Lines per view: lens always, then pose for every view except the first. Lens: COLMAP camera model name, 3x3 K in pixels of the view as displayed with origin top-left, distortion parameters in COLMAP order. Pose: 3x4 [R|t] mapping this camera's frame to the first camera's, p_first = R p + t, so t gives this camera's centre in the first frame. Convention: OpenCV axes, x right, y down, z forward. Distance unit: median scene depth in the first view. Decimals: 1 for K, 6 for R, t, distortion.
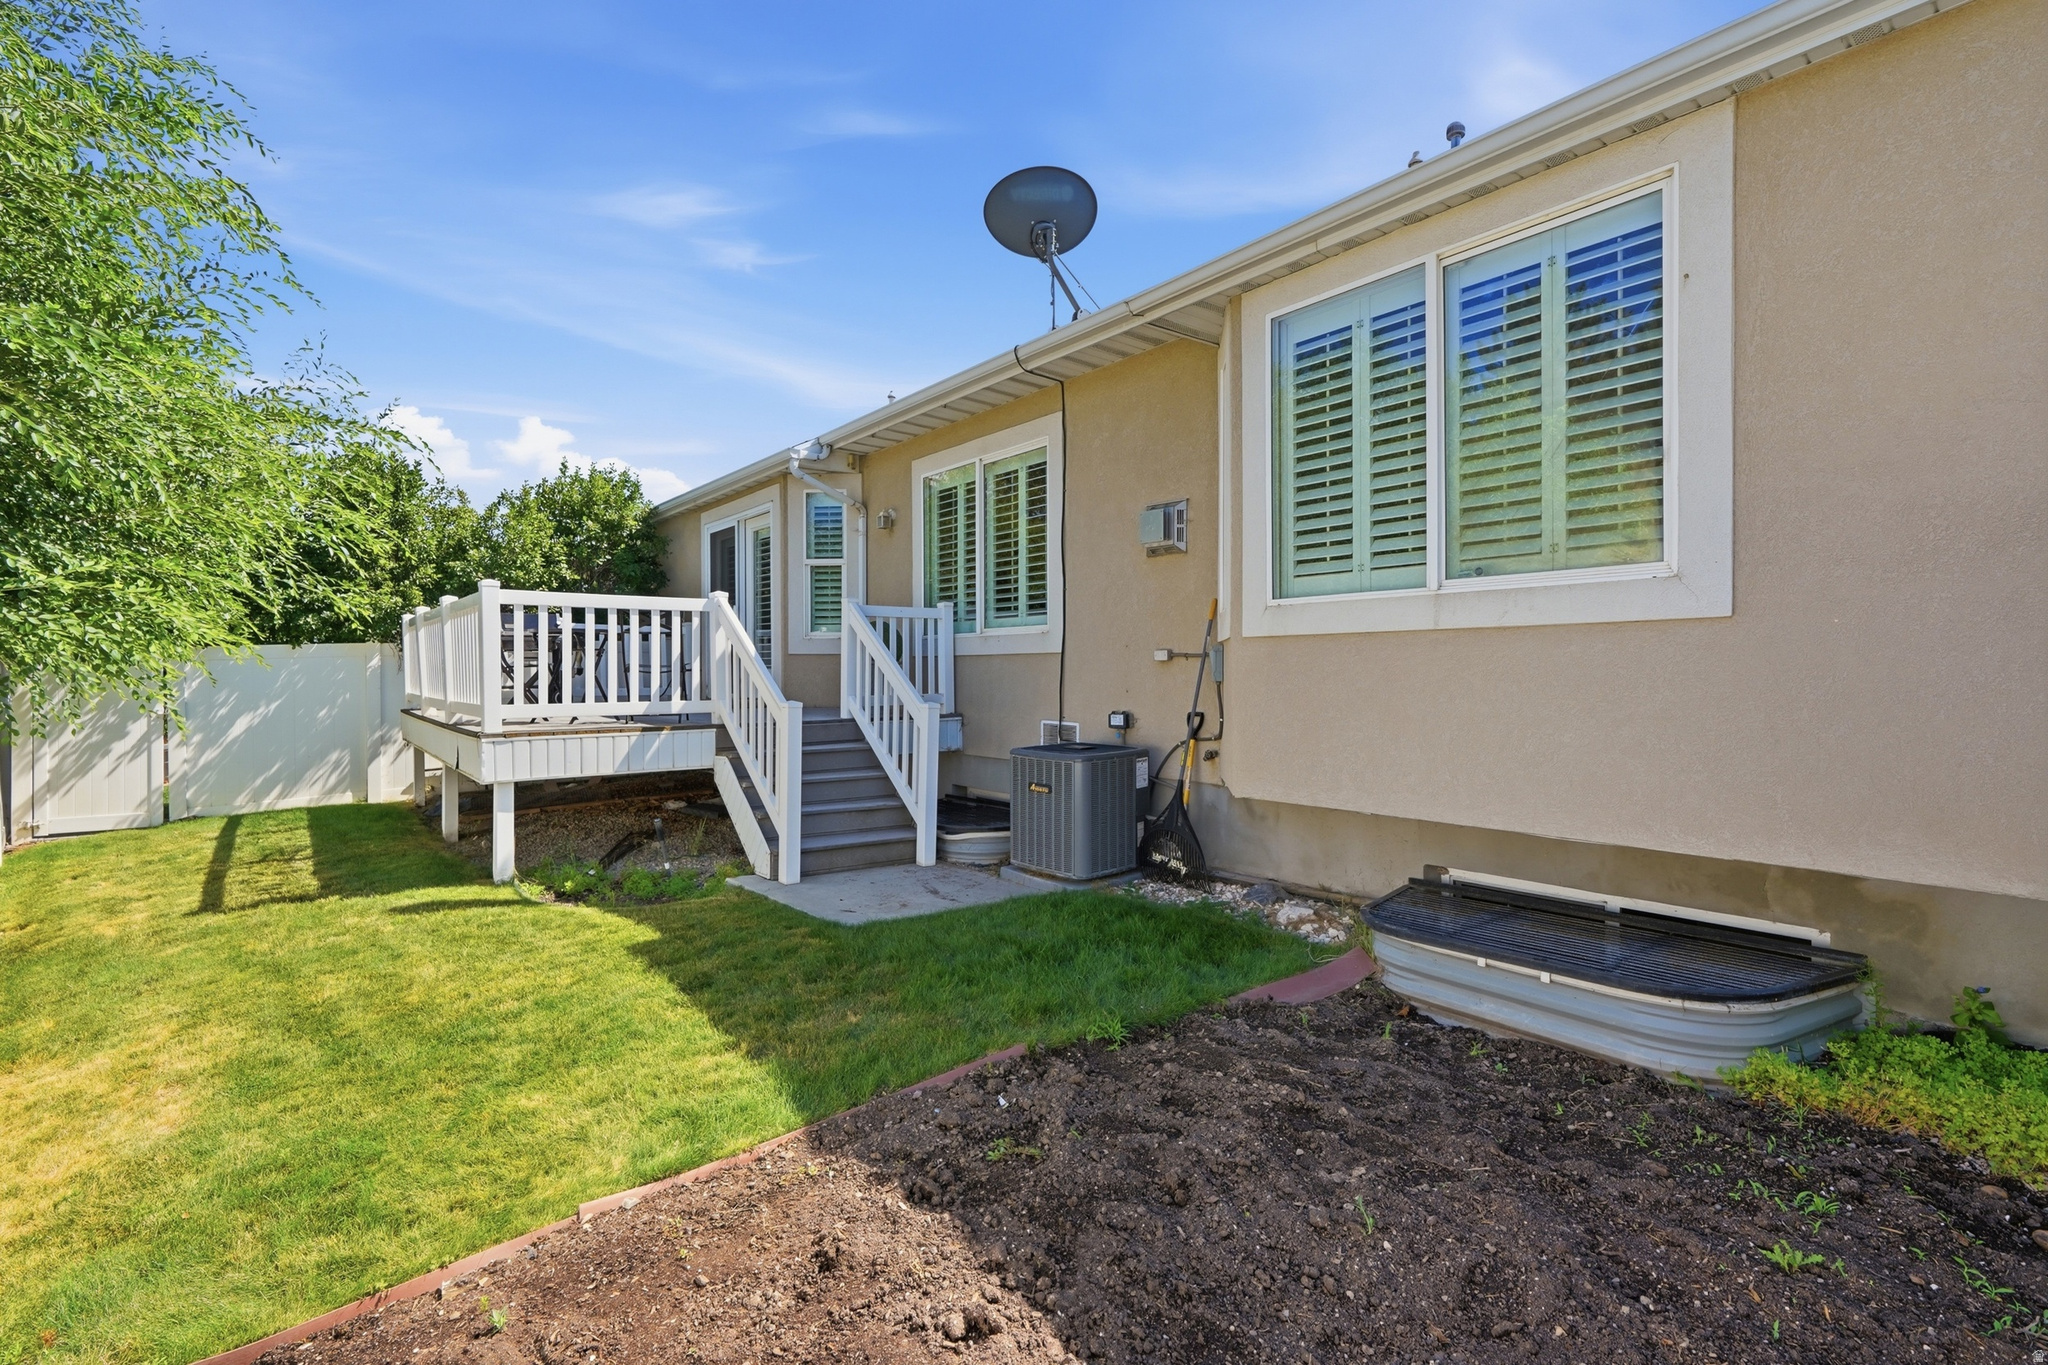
lens RADIAL K [[939.0, 0, 1024.0], [0, 939.0, 682.5], [0, 0, 1]] dist [0.002029, -0.000122]
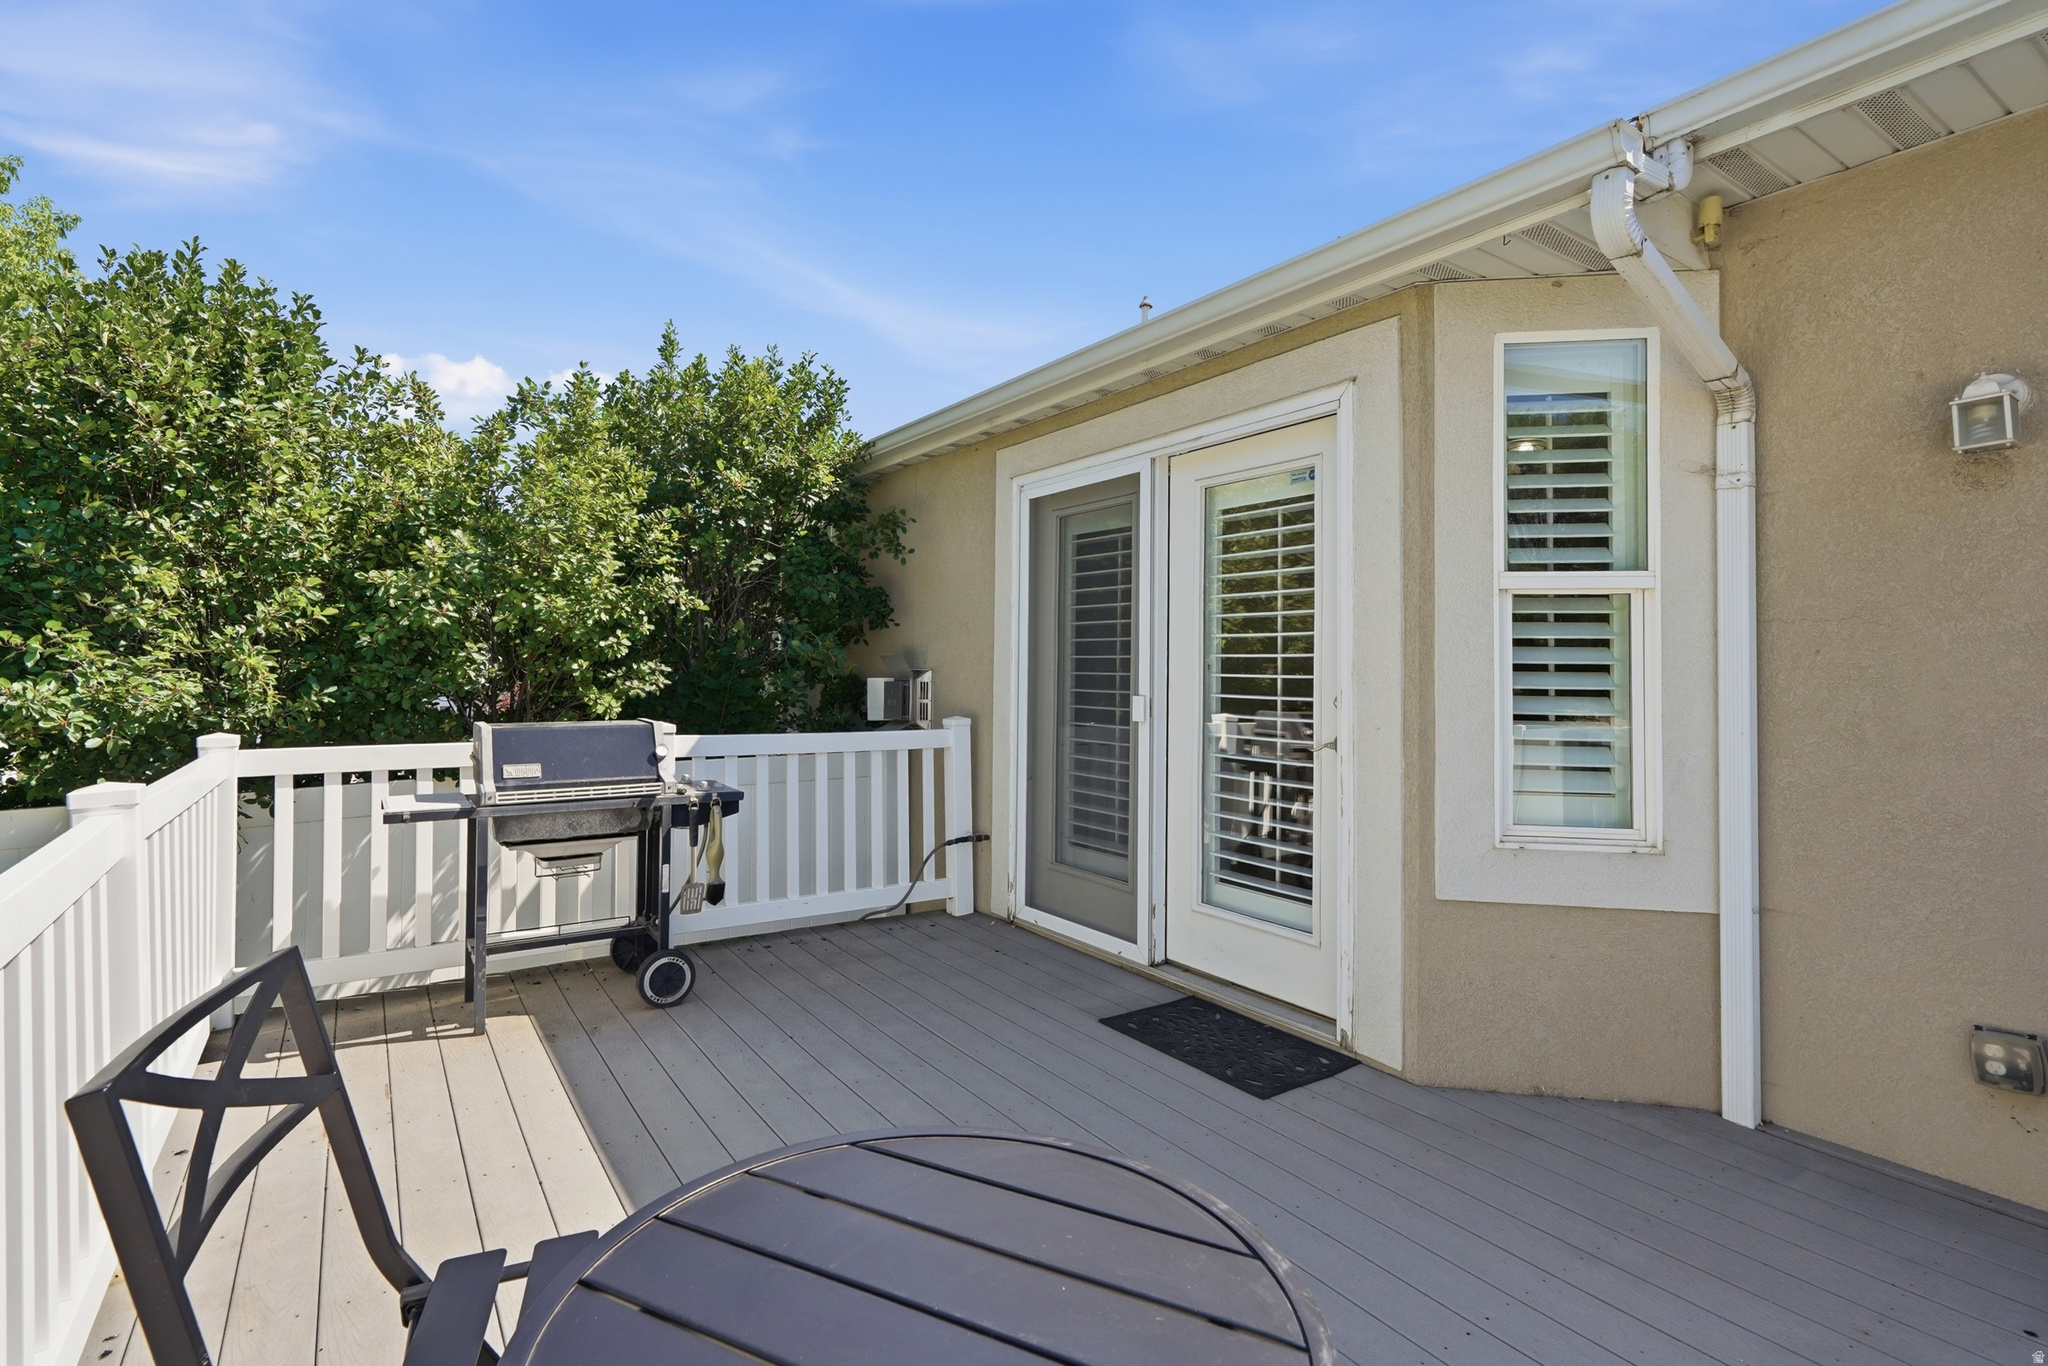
lens RADIAL K [[924.3, 0, 1024.0], [0, 924.3, 683.0], [0, 0, 1]] dist [-0.047930, -0.000062]
pose [[0.998803, 0.014629, -0.046685, -0.324106], [-0.014587, 0.999893, 0.001233, -0.083678], [0.046698, -0.000550, 0.998909, 0.625027]]
